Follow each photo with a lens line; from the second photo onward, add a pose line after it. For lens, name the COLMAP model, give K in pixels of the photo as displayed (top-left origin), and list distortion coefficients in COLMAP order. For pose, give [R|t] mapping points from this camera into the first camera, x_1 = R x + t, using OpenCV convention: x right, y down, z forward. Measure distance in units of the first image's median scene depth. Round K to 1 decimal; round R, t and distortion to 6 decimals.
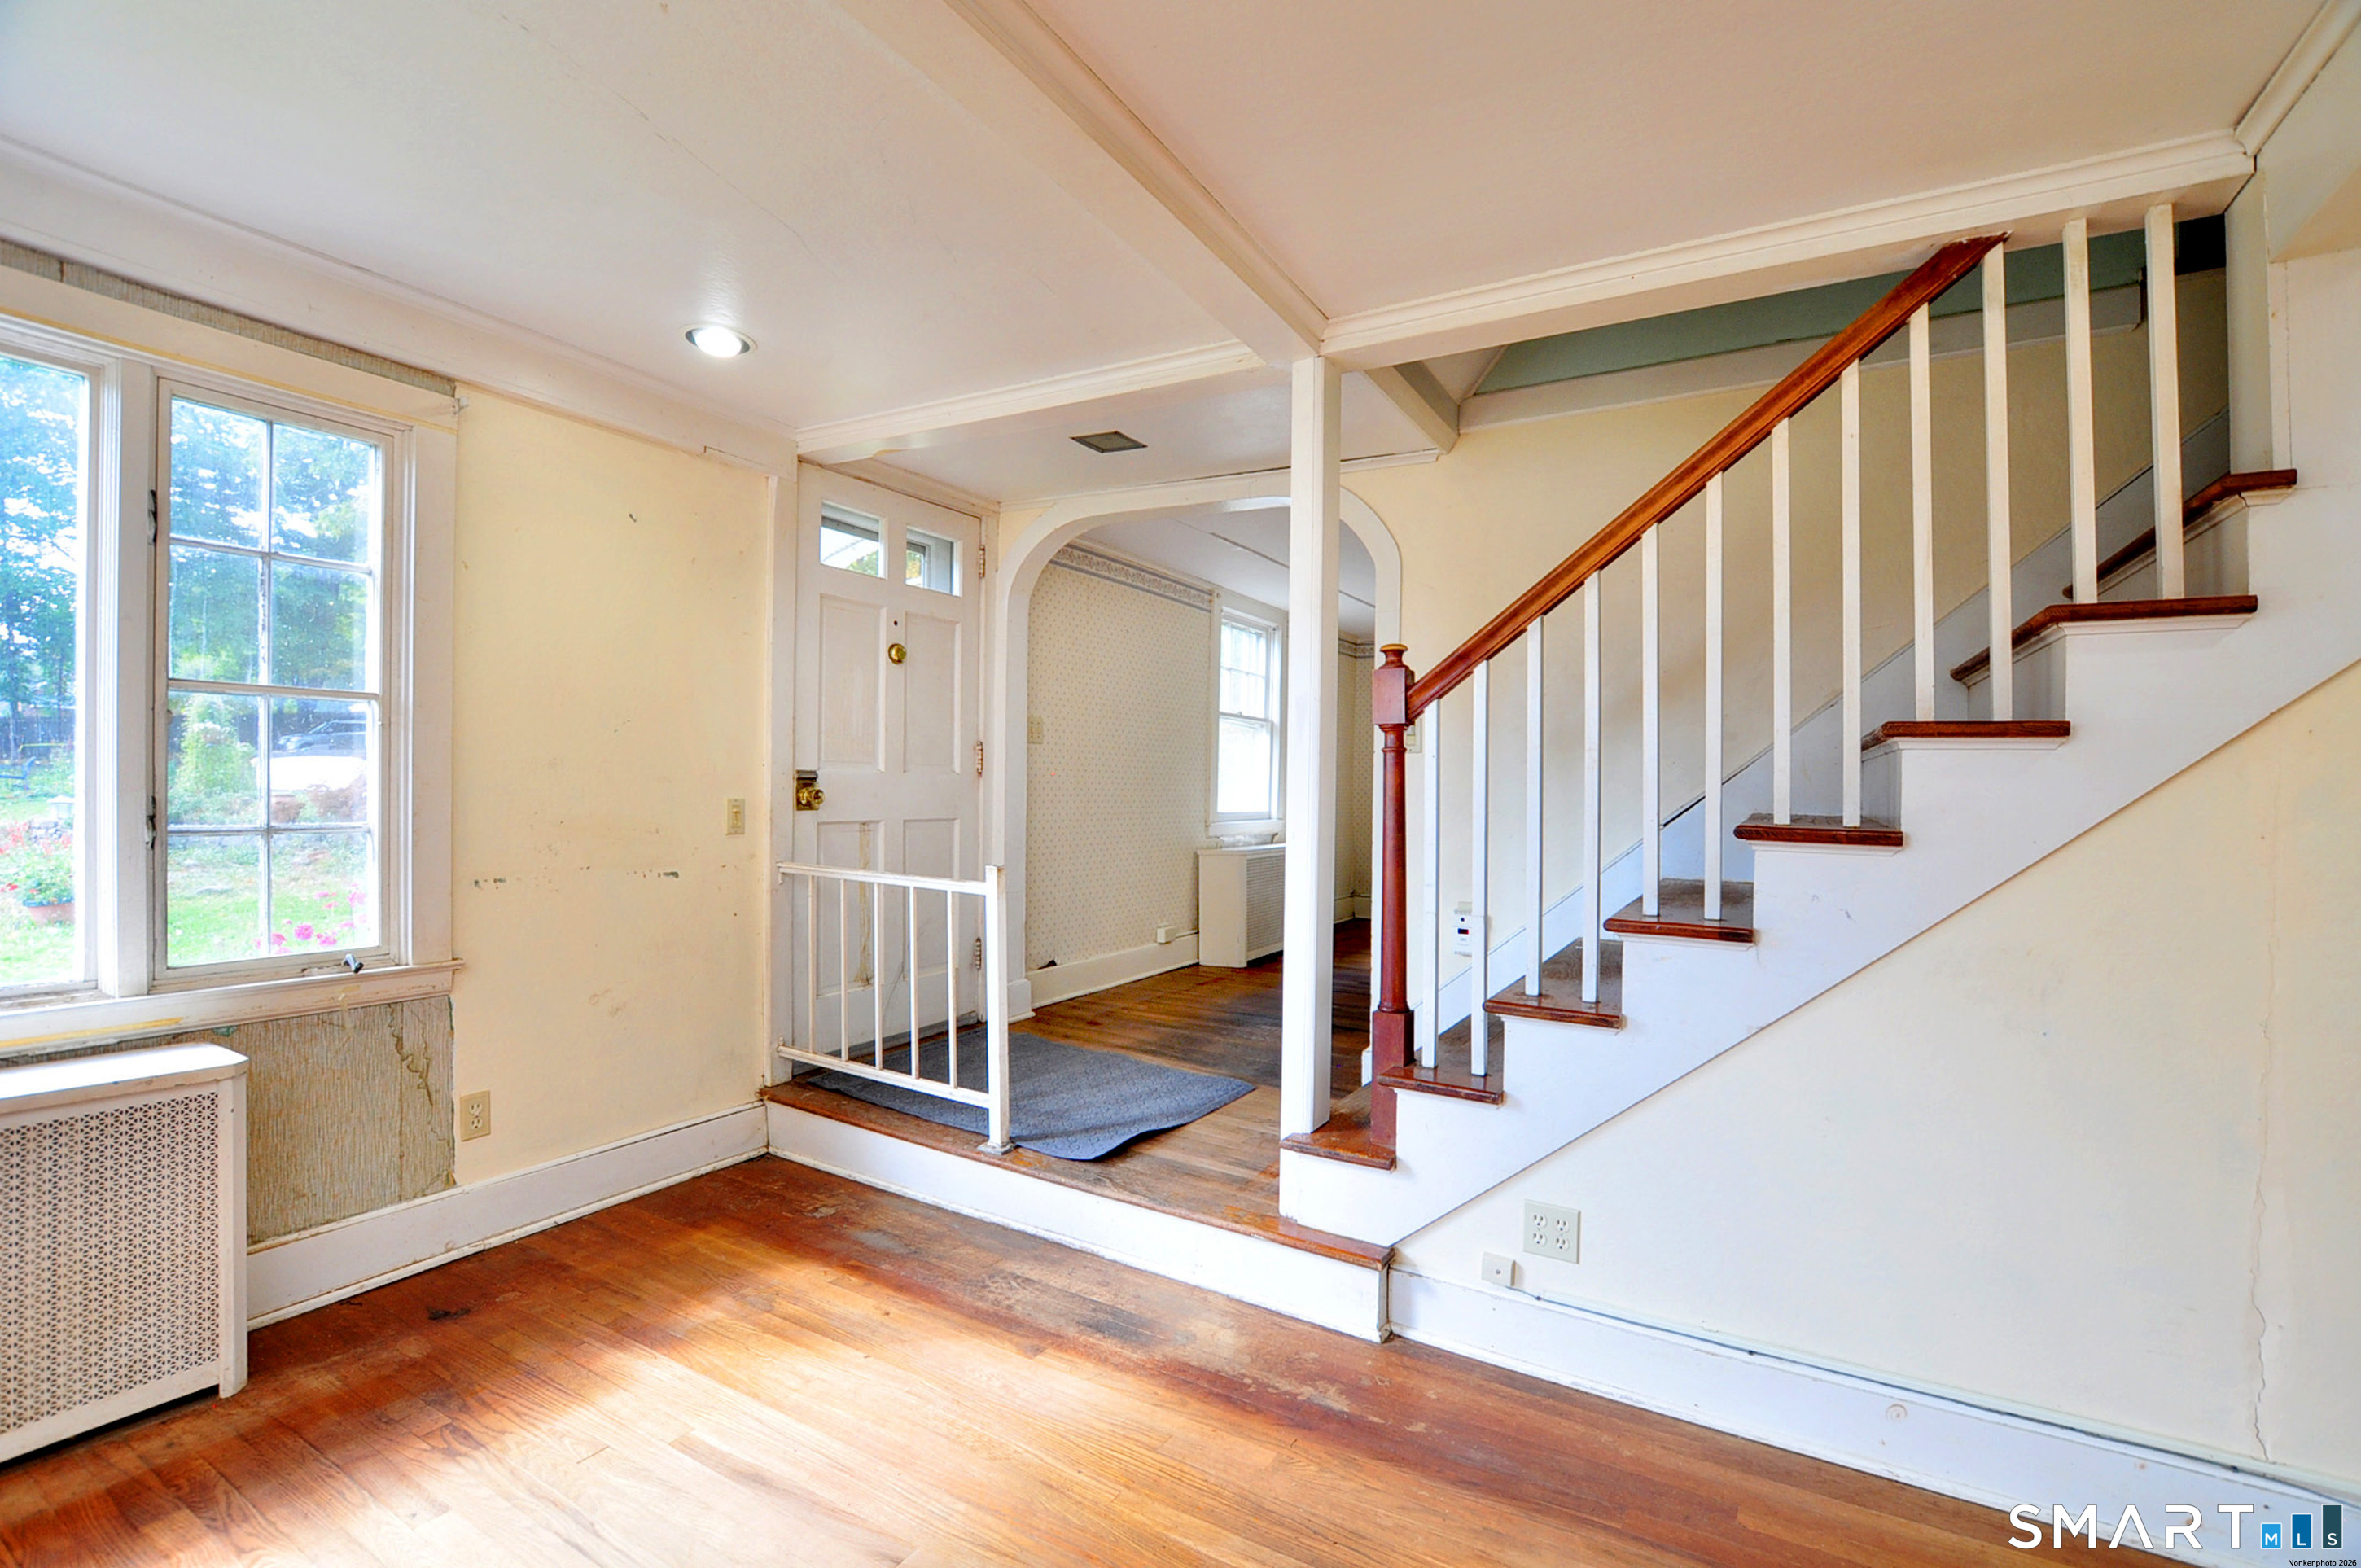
lens RADIAL K [[1045.6, 0, 1181.4], [0, 1045.6, 780.4], [0, 0, 1]] dist [-0.028500, 0.002174]
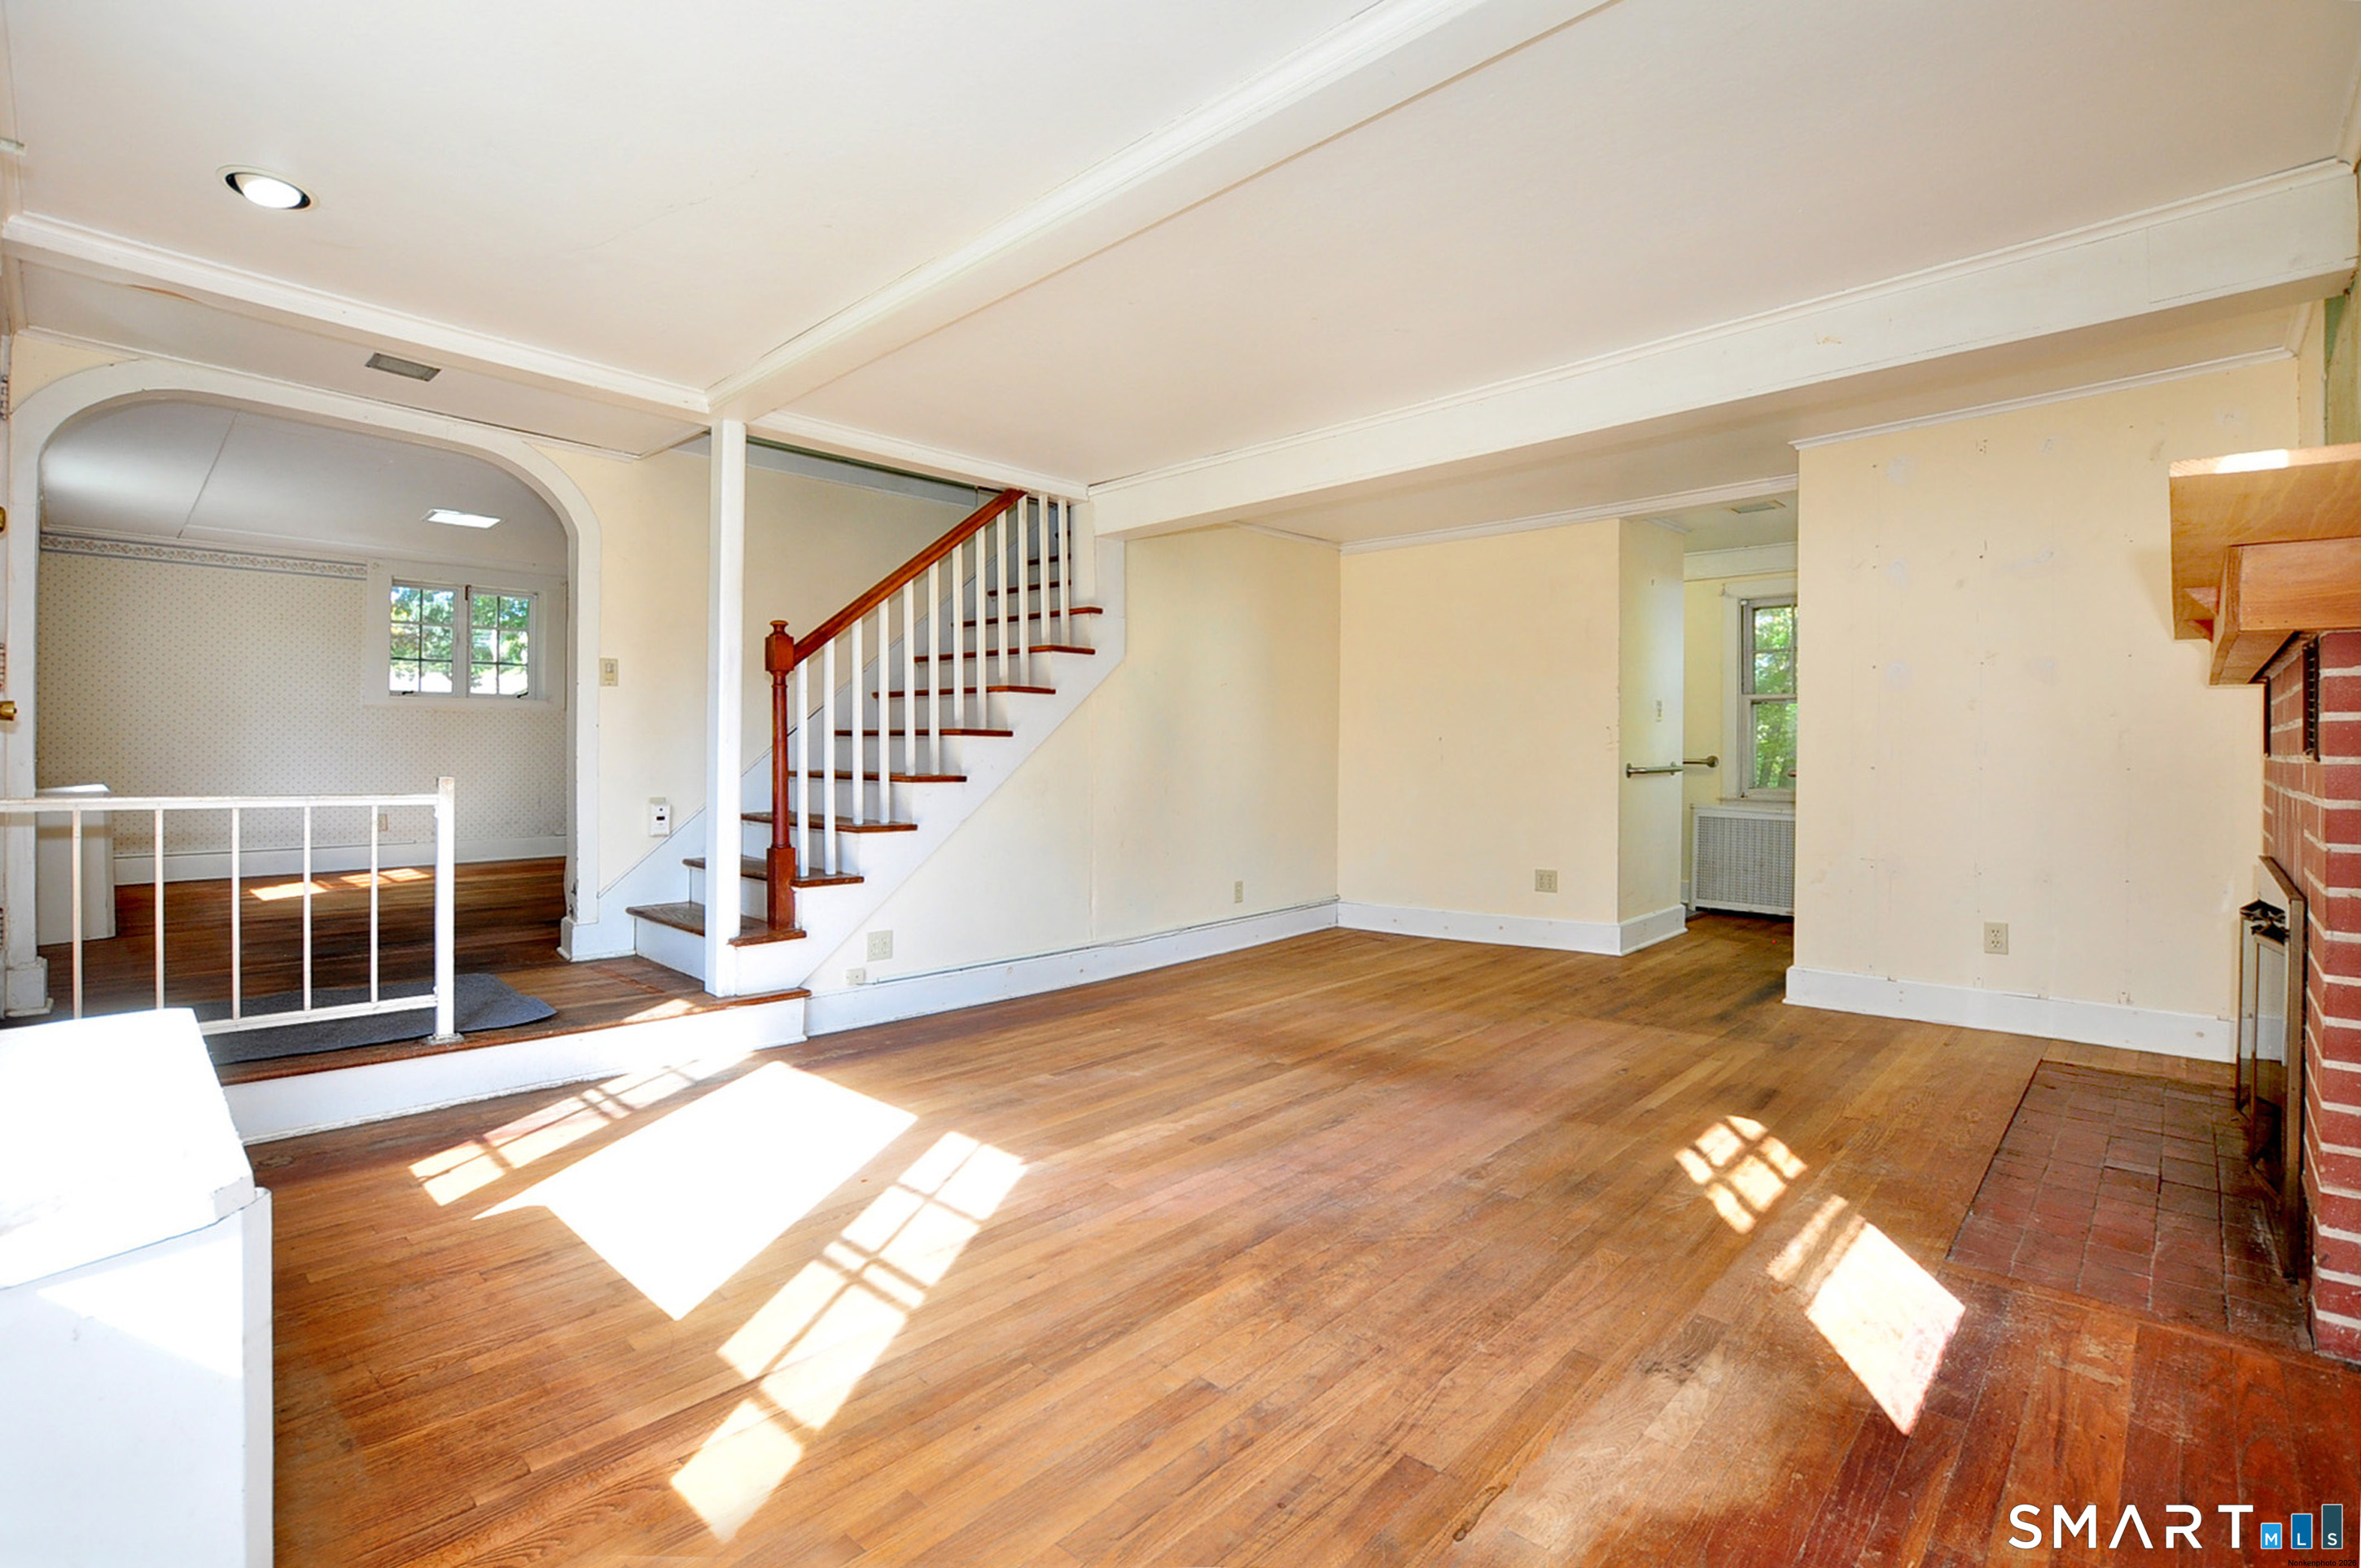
lens RADIAL K [[1045.6, 0, 1163.9], [0, 1045.6, 749.1], [0, 0, 1]] dist [-0.028500, 0.002174]
pose [[0.252730, -0.015209, 0.967417, -1.320670], [0.004574, 0.999884, 0.014525, 0.052636], [-0.967526, 0.000754, 0.252770, 0.018200]]
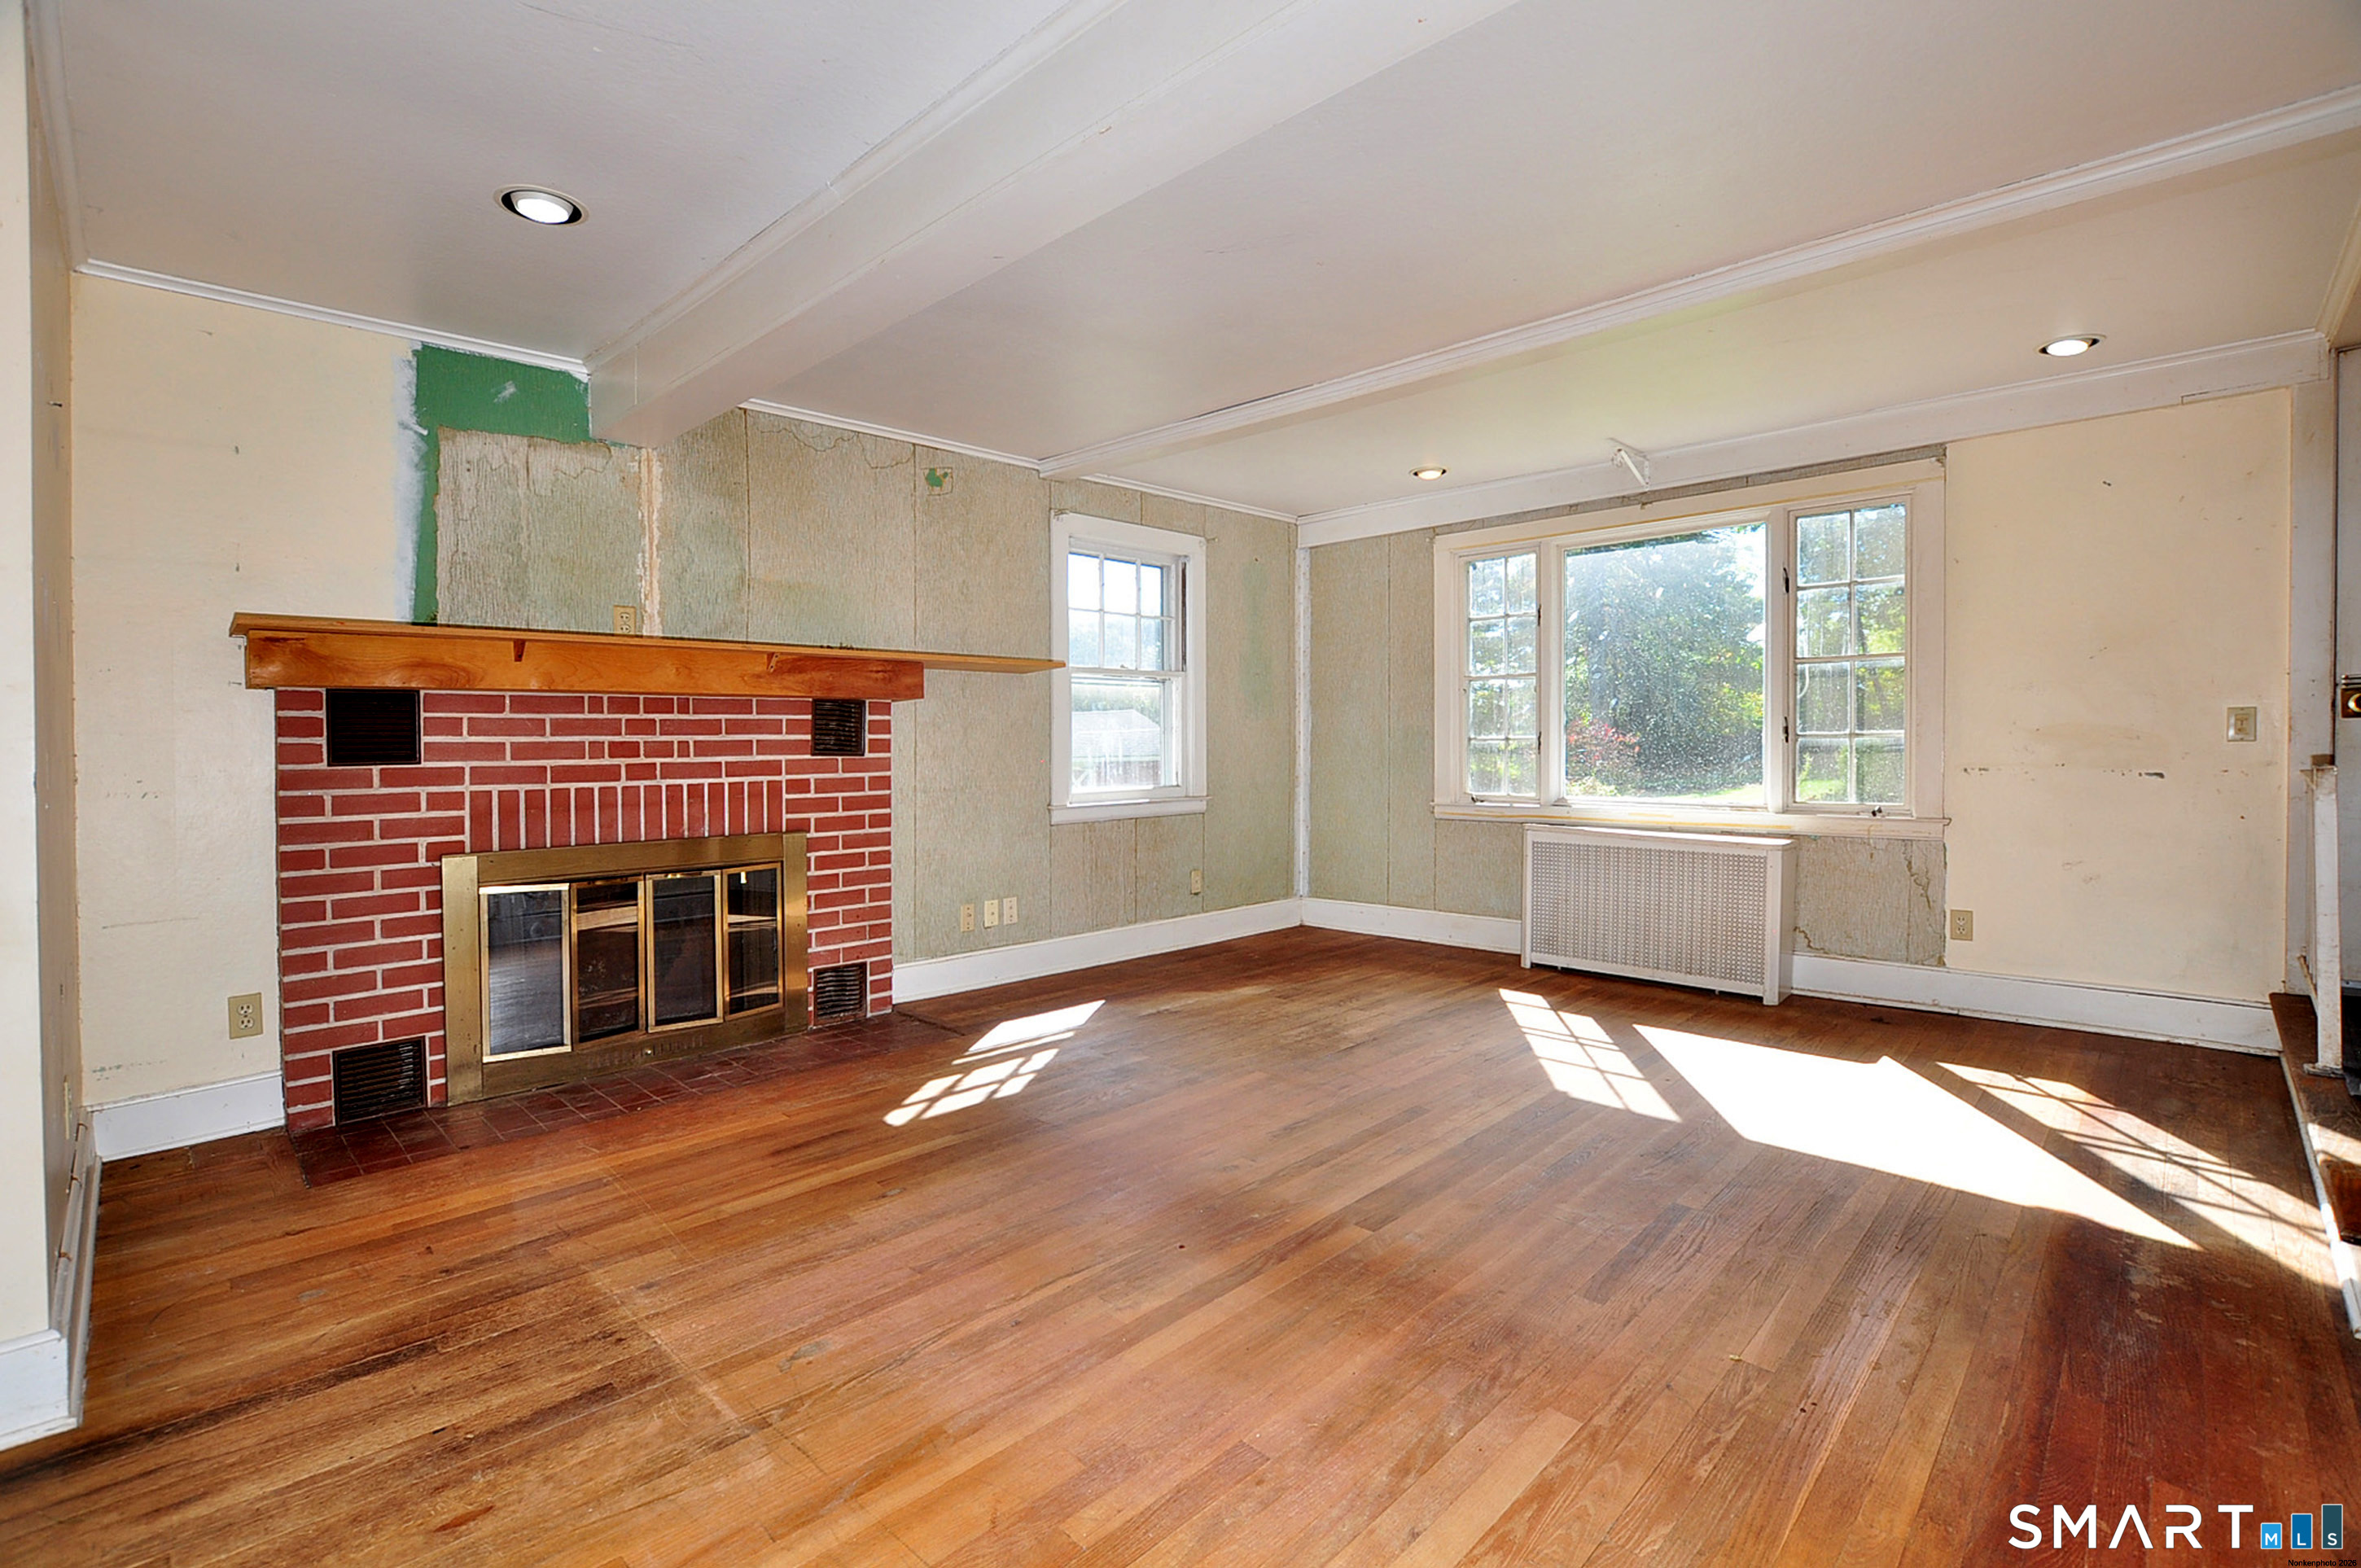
lens RADIAL K [[1045.6, 0, 1167.9], [0, 1045.6, 750.3], [0, 0, 1]] dist [-0.028500, 0.002174]
pose [[-0.266911, -0.010977, -0.963659, 1.228396], [0.012300, 0.999815, -0.014796, 0.091165], [0.963643, -0.015802, -0.266726, 0.335200]]
